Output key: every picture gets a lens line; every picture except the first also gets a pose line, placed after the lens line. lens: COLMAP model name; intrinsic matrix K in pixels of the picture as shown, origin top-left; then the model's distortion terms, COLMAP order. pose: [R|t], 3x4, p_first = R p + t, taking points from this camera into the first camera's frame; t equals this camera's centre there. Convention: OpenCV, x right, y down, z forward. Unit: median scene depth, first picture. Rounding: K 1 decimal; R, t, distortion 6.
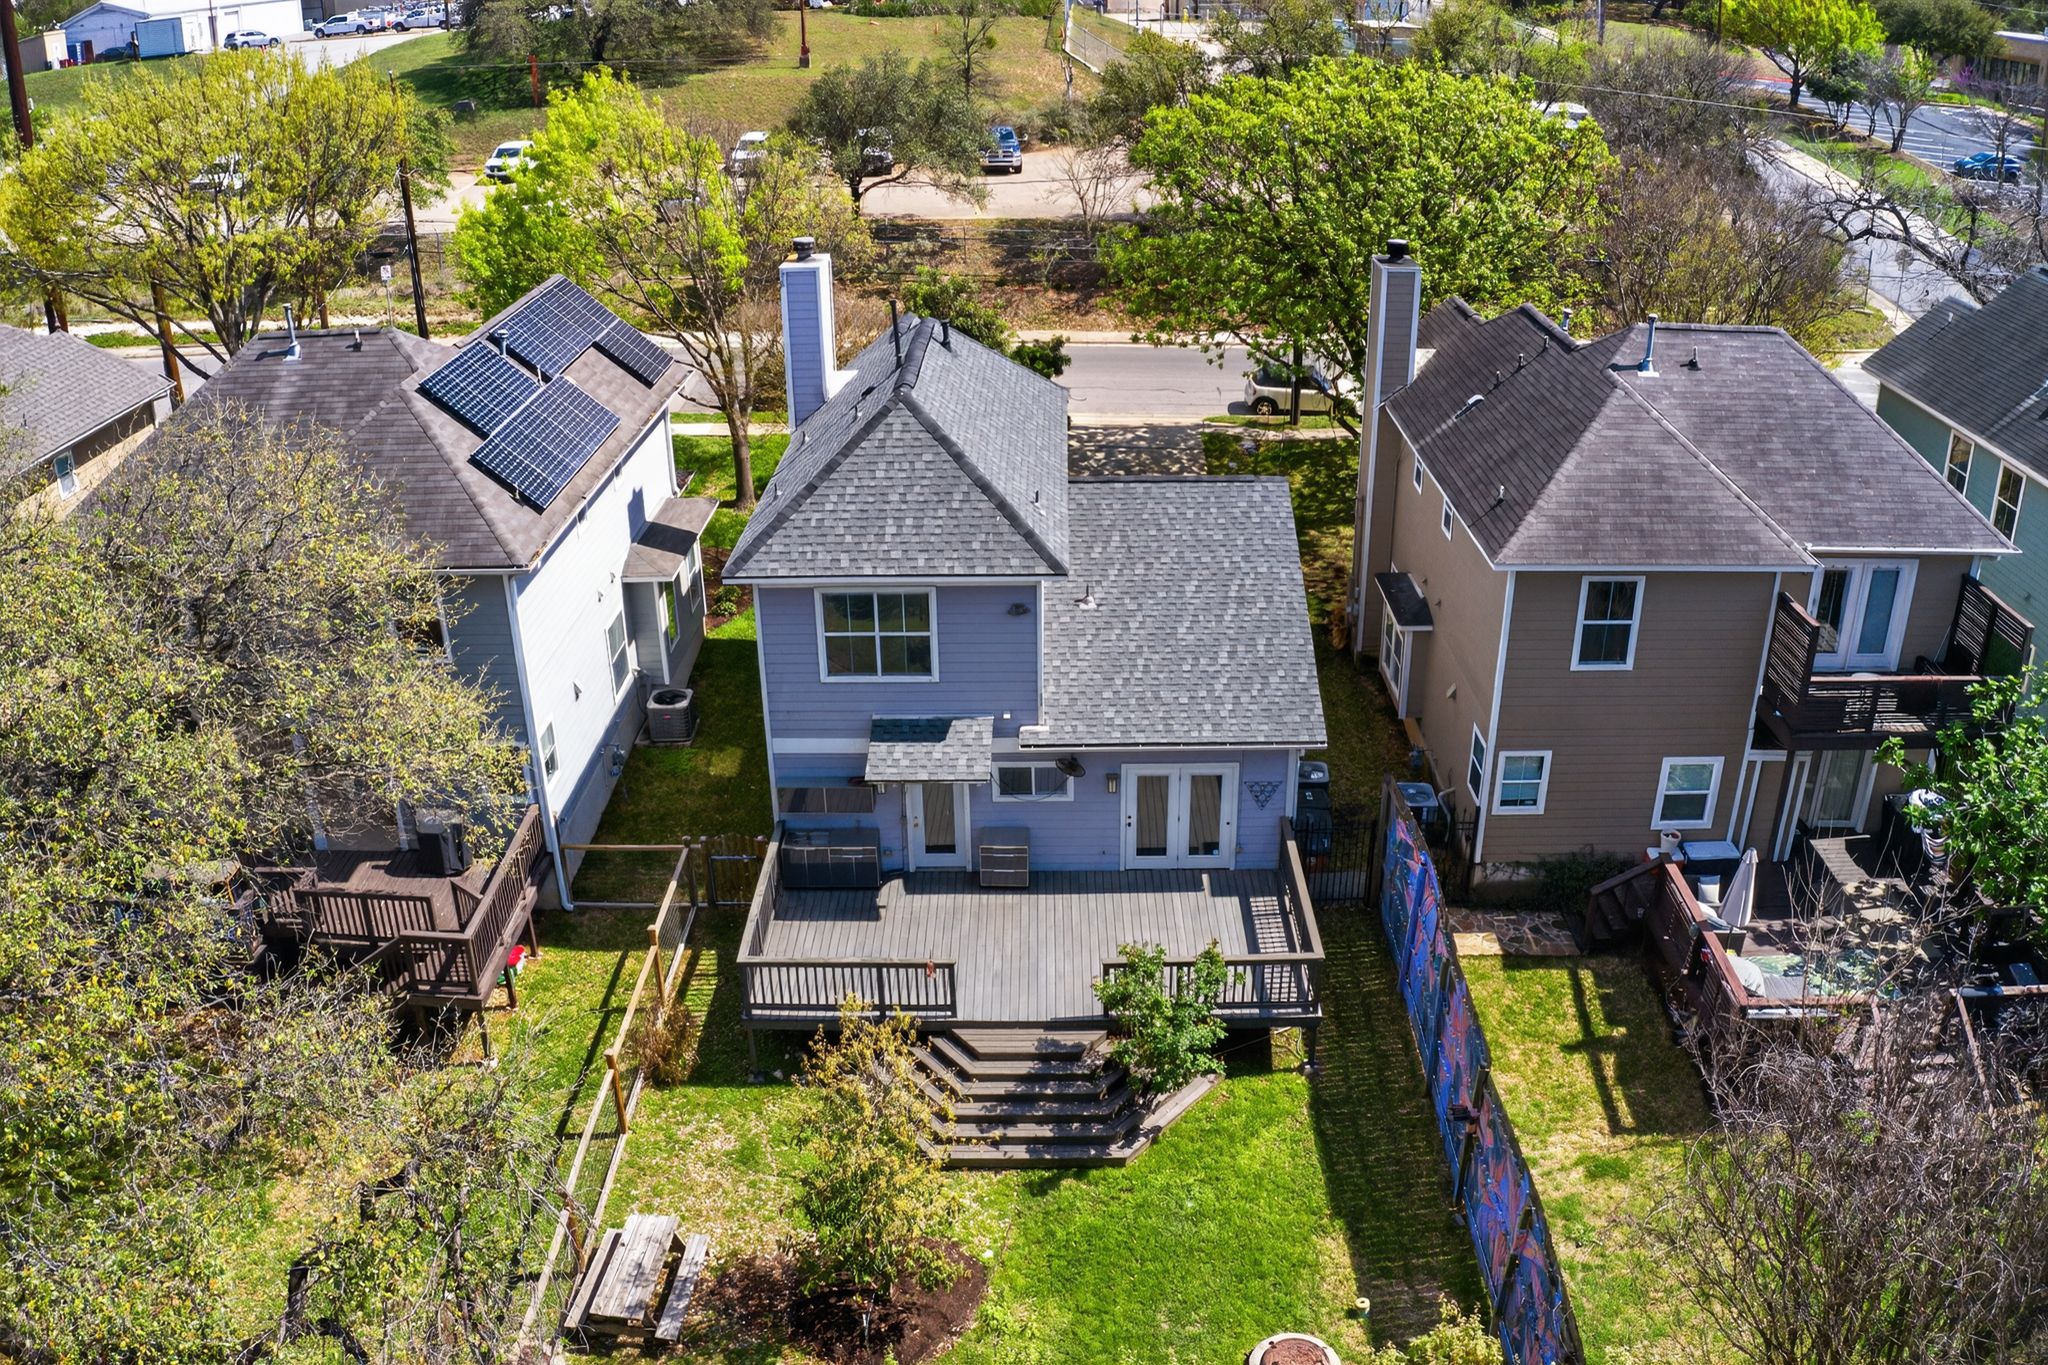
lens RADIAL K [[1639.7, 0, 1024.0], [0, 1639.7, 682.5], [0, 0, 1]] dist [-0.185807, 0.008945]
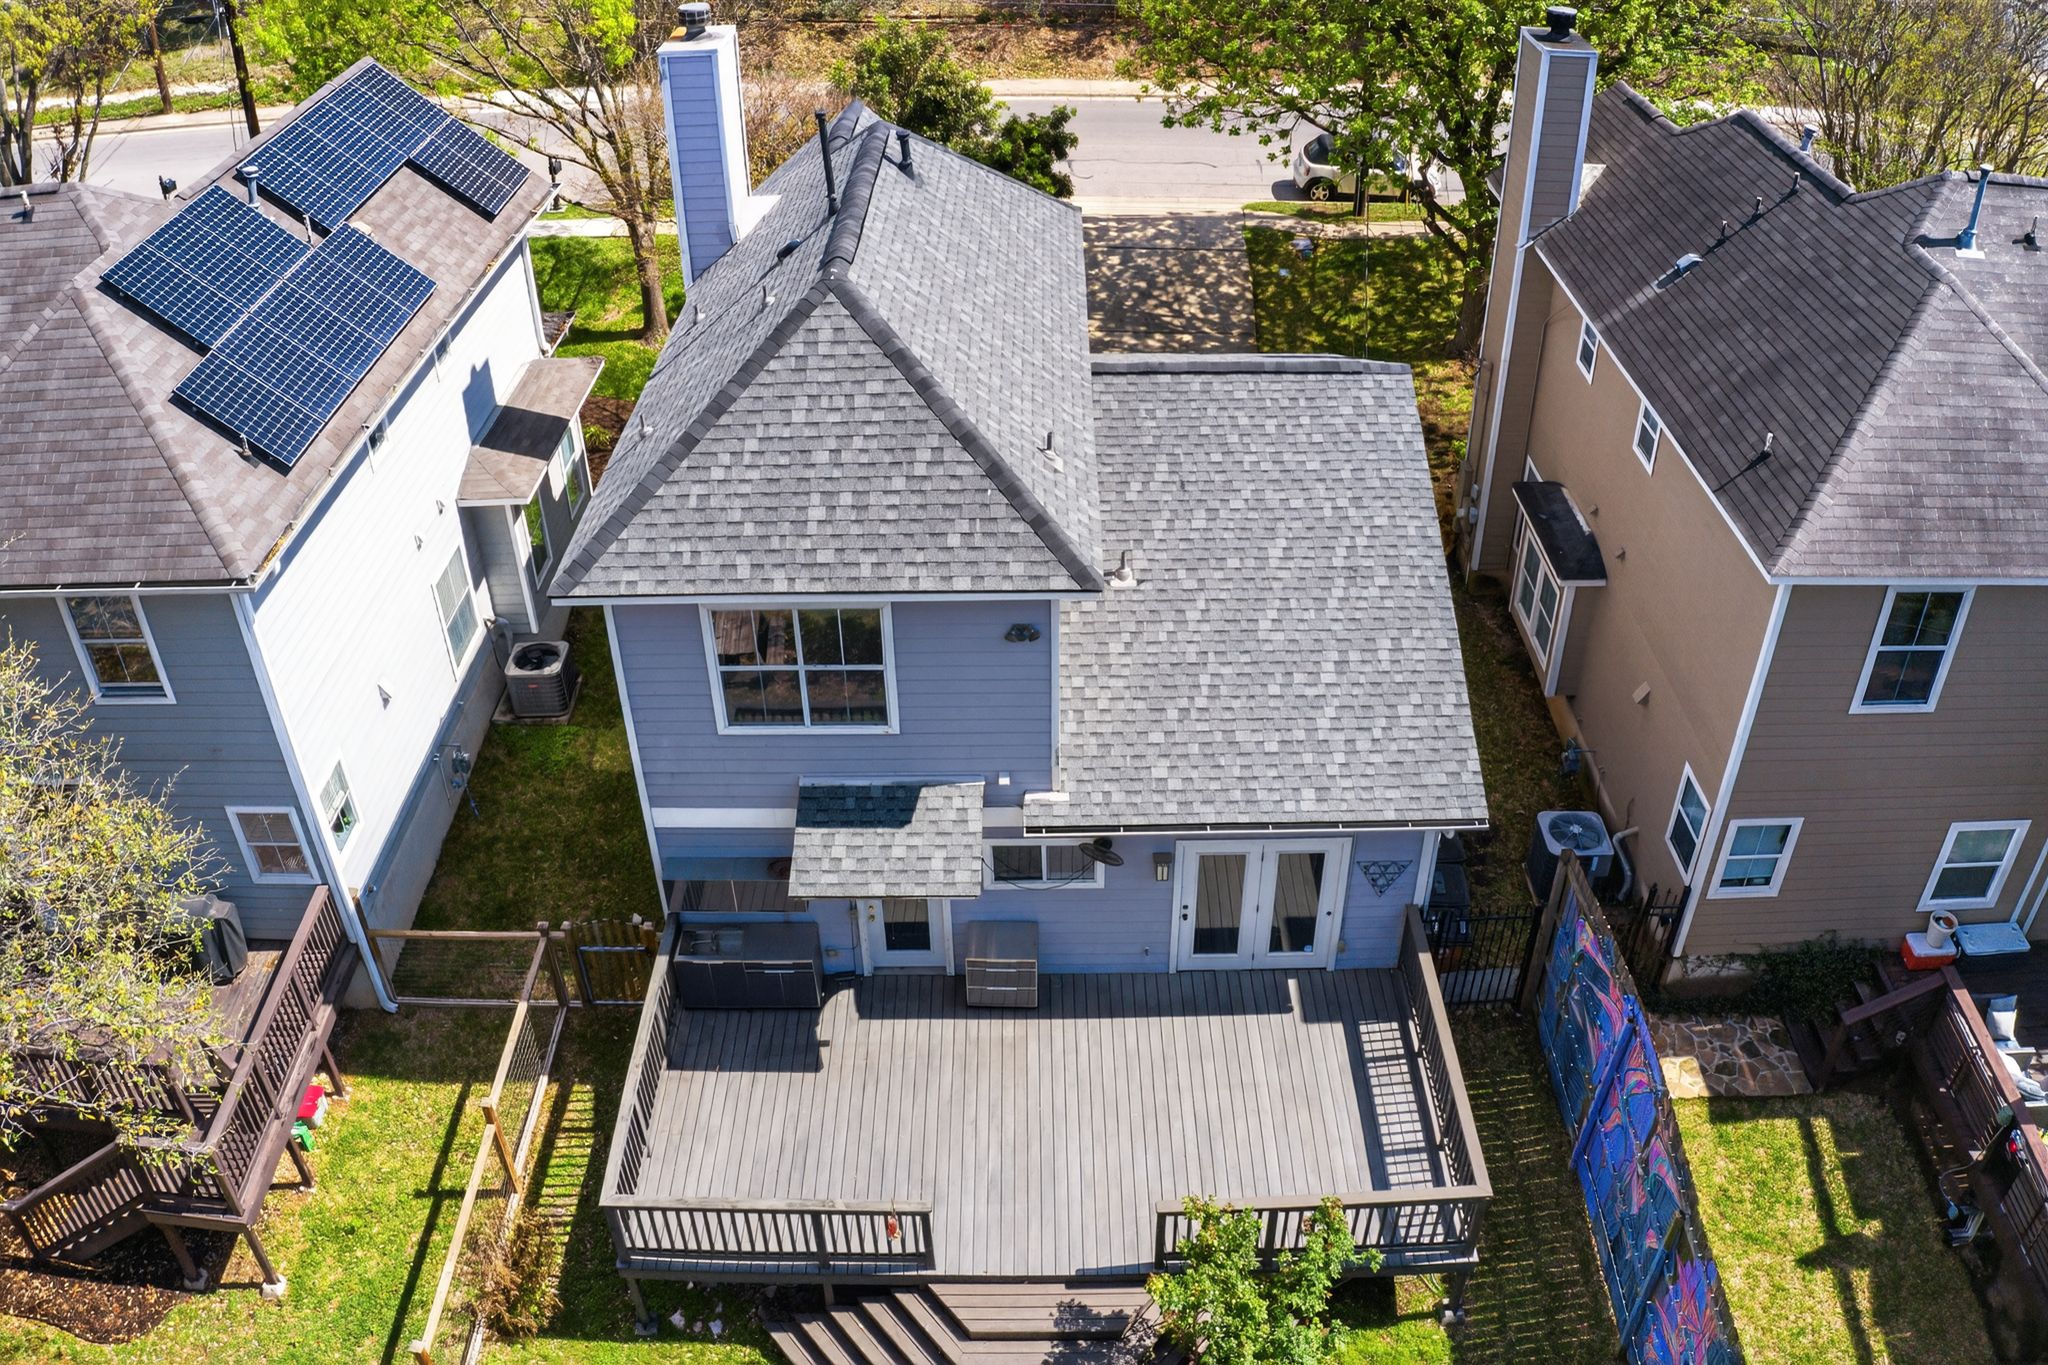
lens RADIAL K [[1639.7, 0, 1024.0], [0, 1639.7, 682.5], [0, 0, 1]] dist [-0.185807, 0.008945]
pose [[0.999927, -0.007215, 0.009650, -0.008474], [0.005406, 0.984397, 0.175880, -0.130258], [-0.010769, -0.175815, 0.984364, 0.353856]]
